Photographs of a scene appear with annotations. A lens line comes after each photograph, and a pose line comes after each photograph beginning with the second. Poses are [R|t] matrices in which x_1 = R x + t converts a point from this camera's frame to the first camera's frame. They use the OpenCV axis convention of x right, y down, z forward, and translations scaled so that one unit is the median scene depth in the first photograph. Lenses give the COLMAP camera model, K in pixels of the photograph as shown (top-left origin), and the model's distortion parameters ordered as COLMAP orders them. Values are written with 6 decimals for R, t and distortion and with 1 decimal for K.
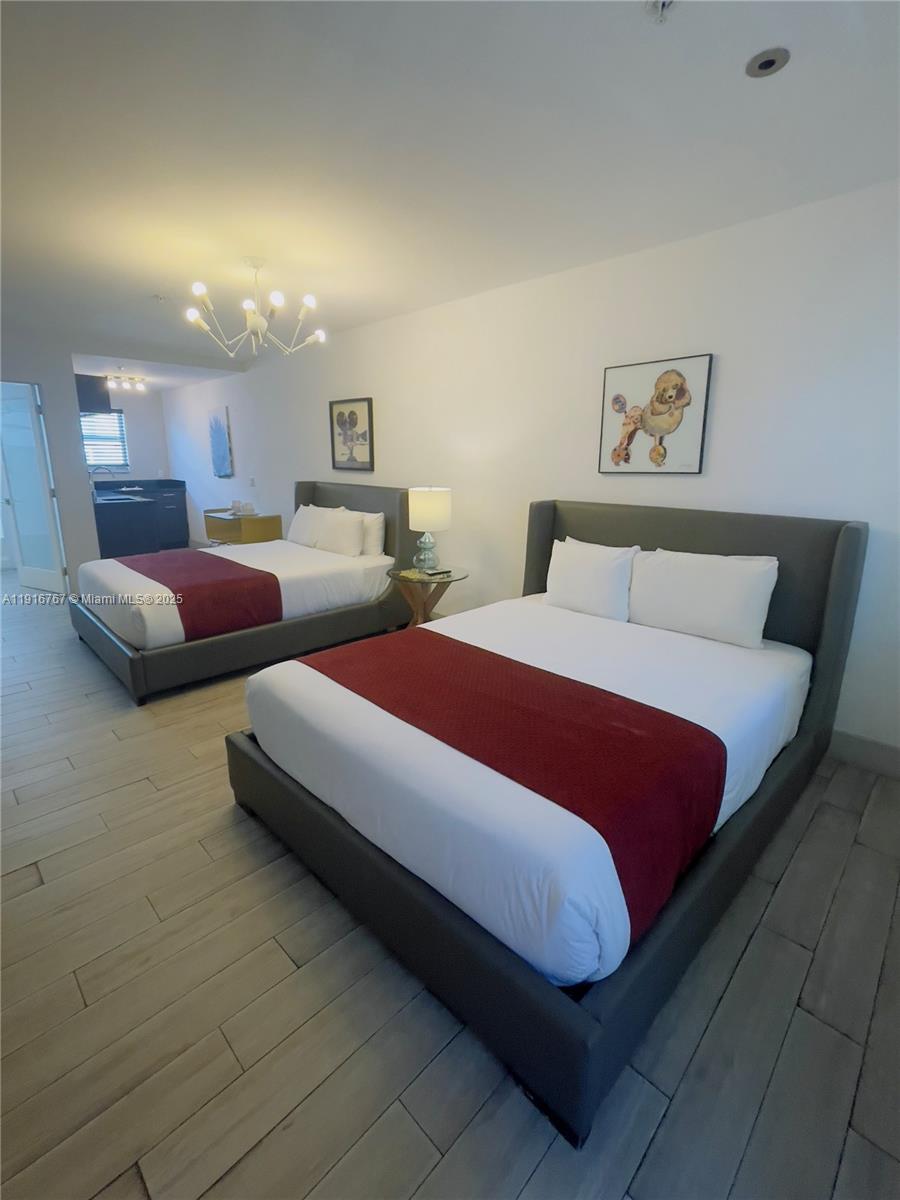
lens RADIAL K [[537.1, 0, 432.8], [0, 537.1, 576.2], [0, 0, 1]] dist [0.022336, 0.000847]
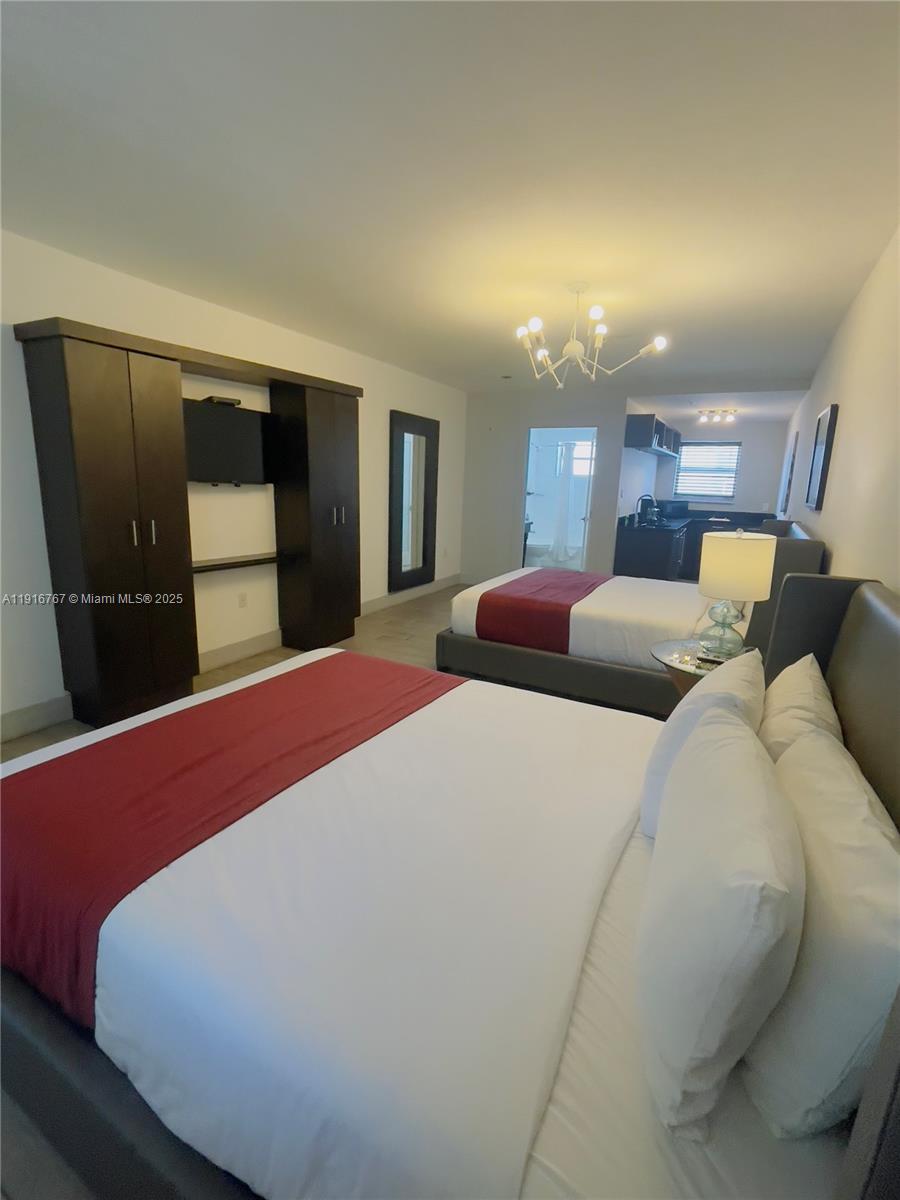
lens RADIAL K [[537.1, 0, 459.5], [0, 537.1, 579.6], [0, 0, 1]] dist [0.022336, 0.000847]
pose [[0.314056, 0.186511, -0.930904, 0.281704], [-0.239235, 0.964420, 0.112516, -0.057634], [0.918769, 0.187369, 0.347501, 0.255158]]
